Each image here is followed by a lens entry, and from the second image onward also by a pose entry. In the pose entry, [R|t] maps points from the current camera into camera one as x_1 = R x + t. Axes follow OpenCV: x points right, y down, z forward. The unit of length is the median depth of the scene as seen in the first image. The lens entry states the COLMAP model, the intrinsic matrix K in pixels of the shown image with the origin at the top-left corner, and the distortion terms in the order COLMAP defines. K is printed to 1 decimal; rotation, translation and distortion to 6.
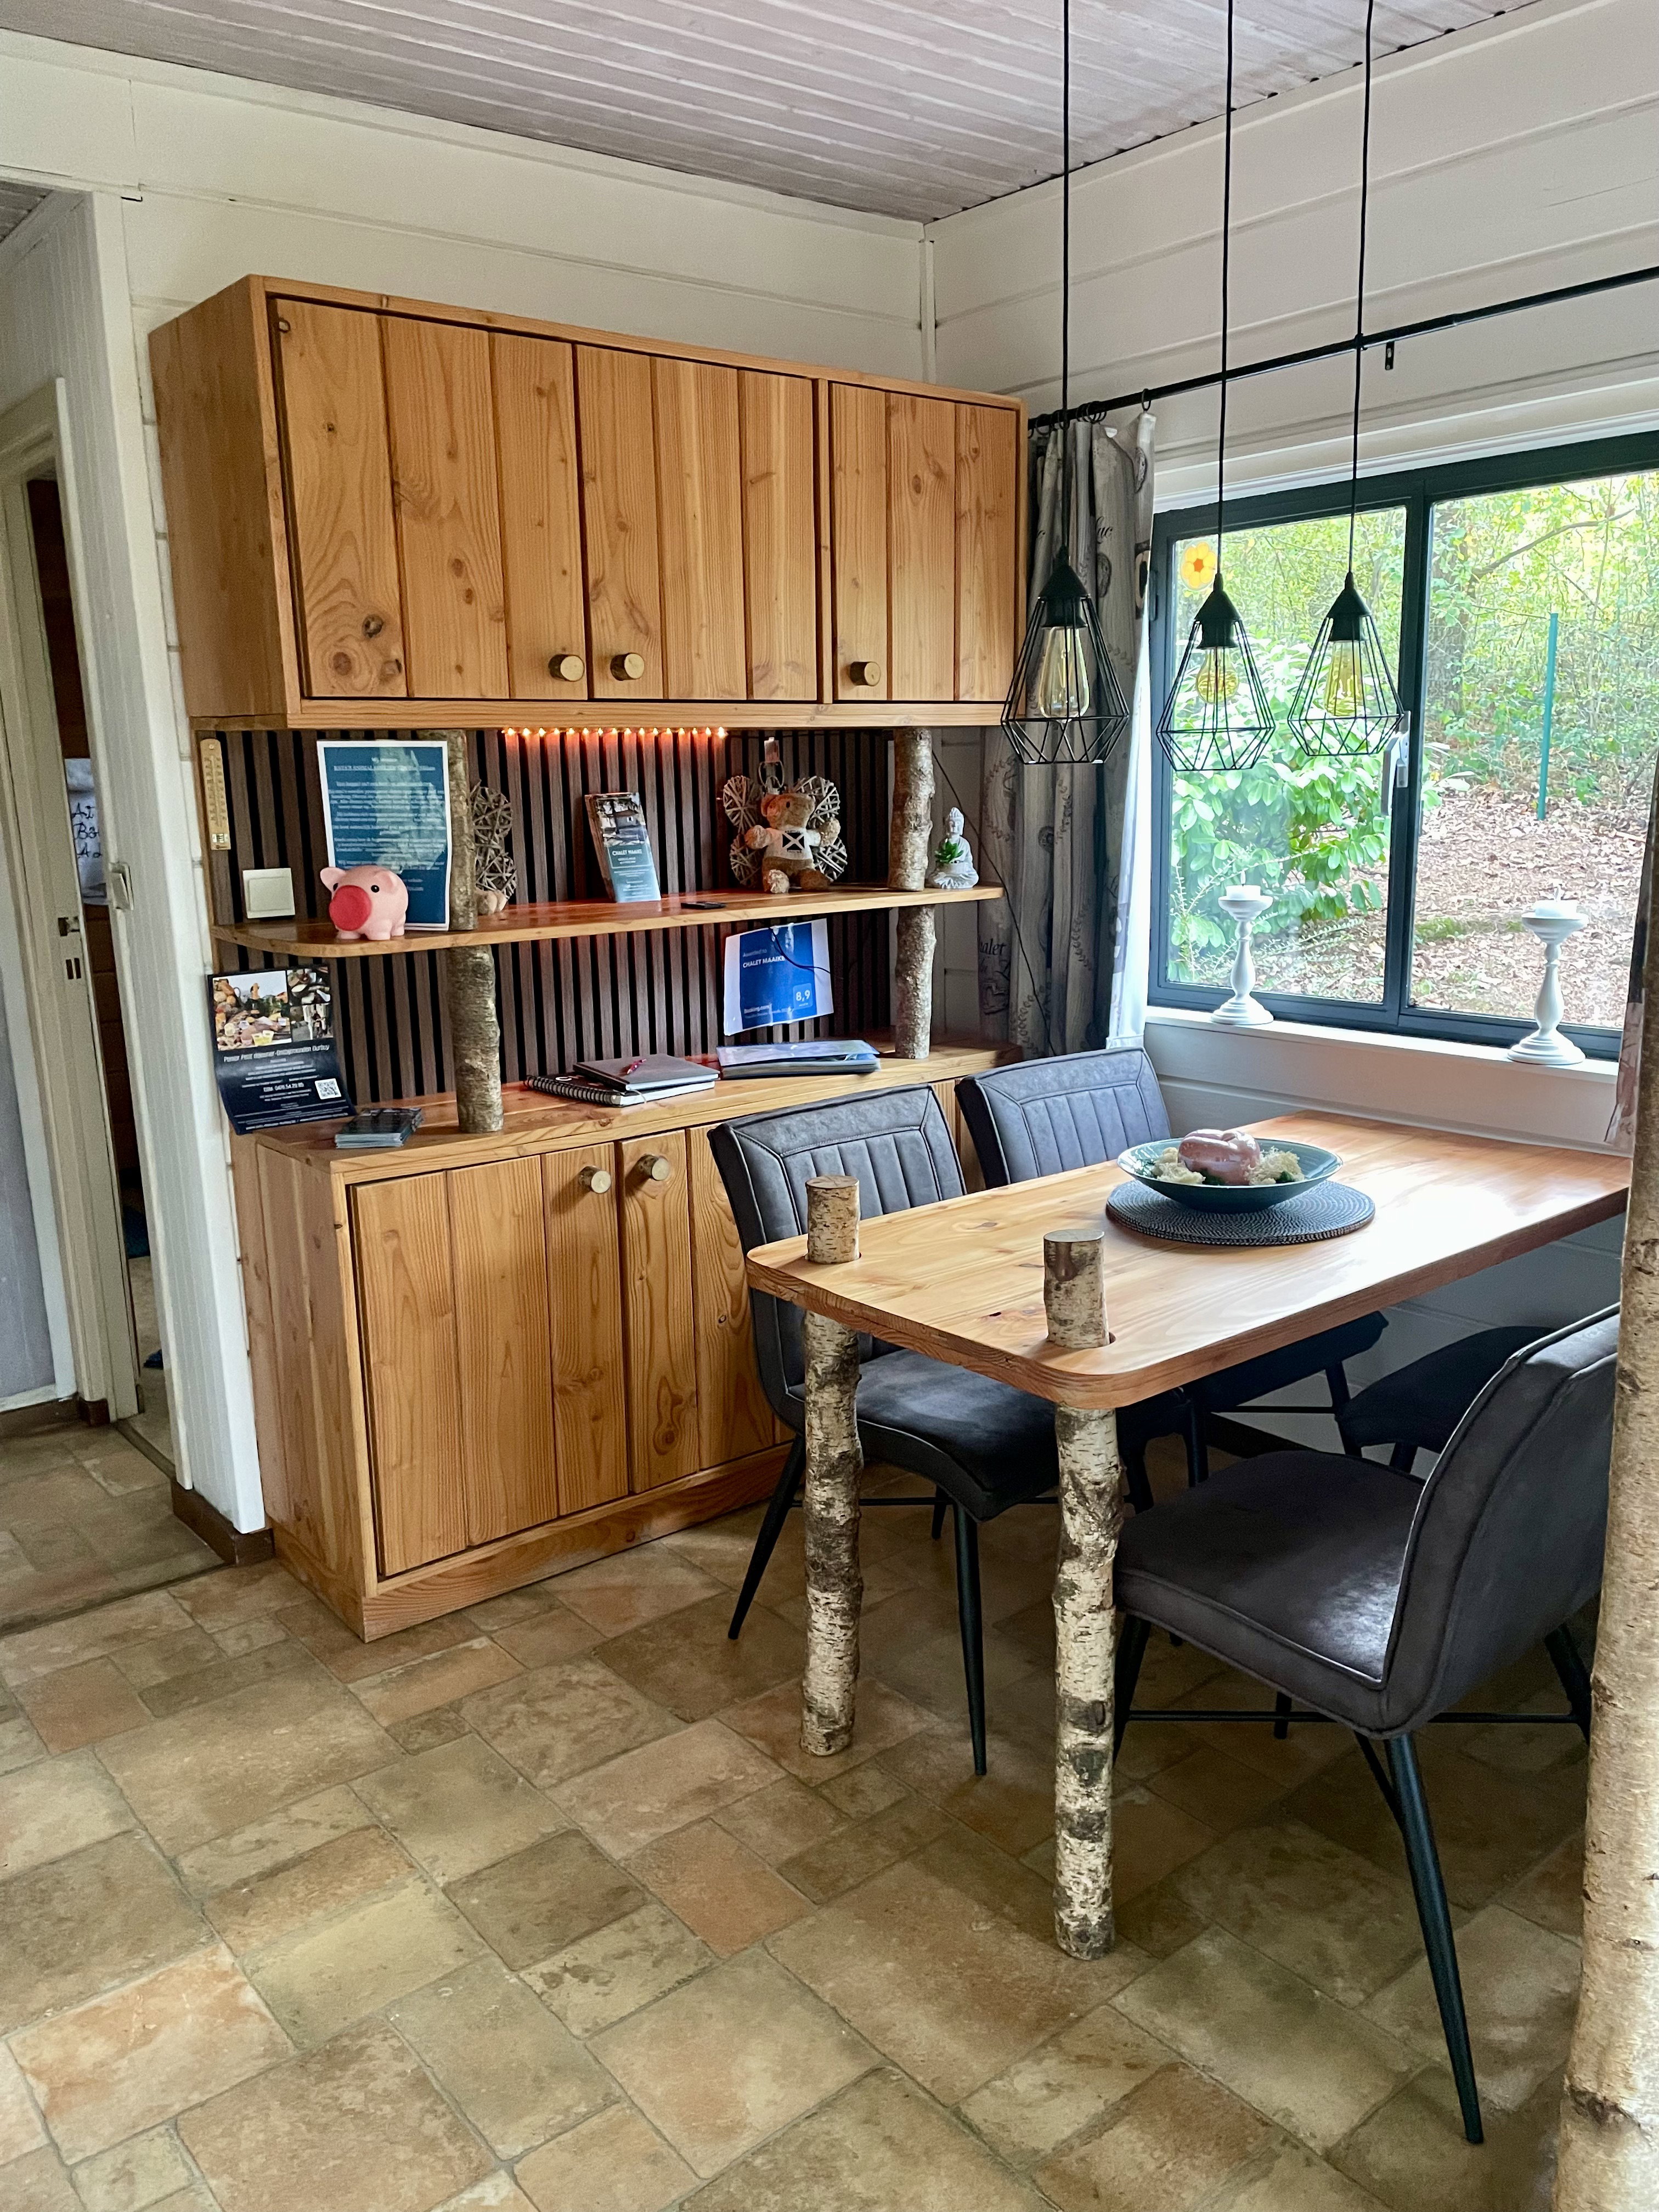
lens RADIAL K [[1675.5, 0, 838.3], [0, 1675.5, 1120.7], [0, 0, 1]] dist [0.073939, -0.093005]
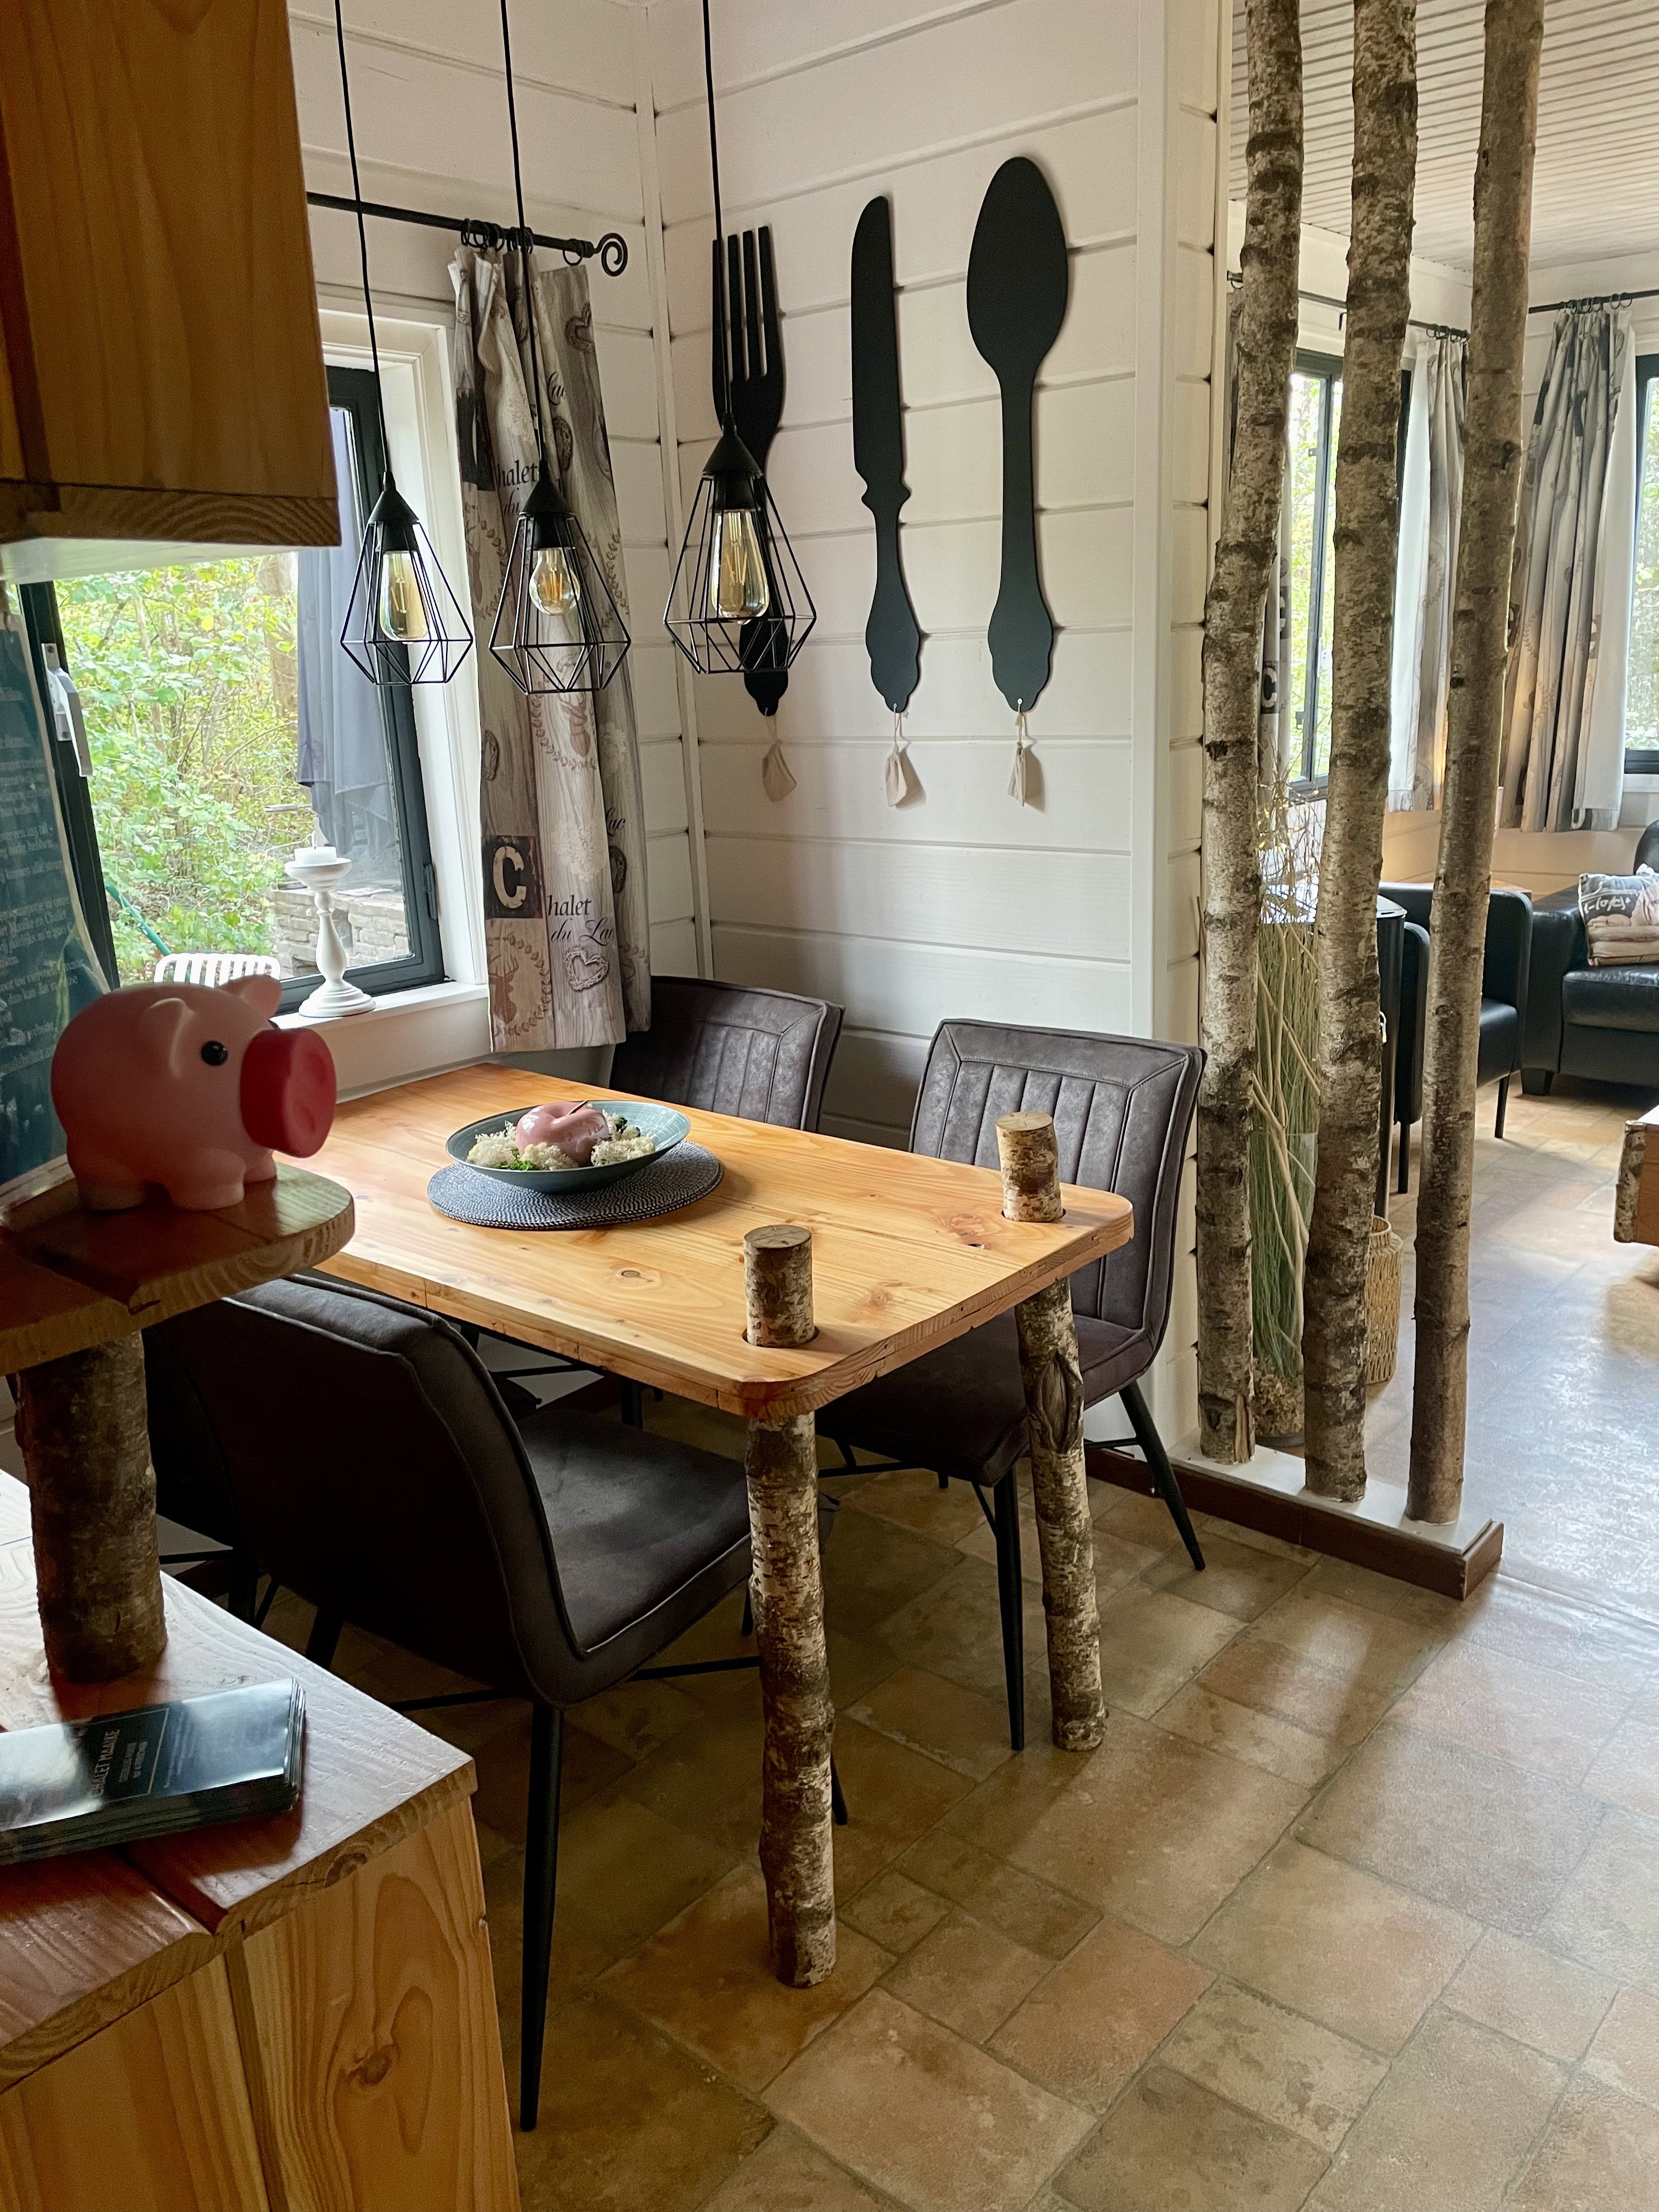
lens RADIAL K [[1751.7, 0, 834.6], [0, 1751.7, 1109.9], [0, 0, 1]] dist [0.004783, -0.004159]
pose [[-0.184875, -0.234947, 0.954265, -0.805667], [0.251795, 0.927267, 0.277081, -0.245918], [-0.949958, 0.291505, -0.112270, 1.145070]]
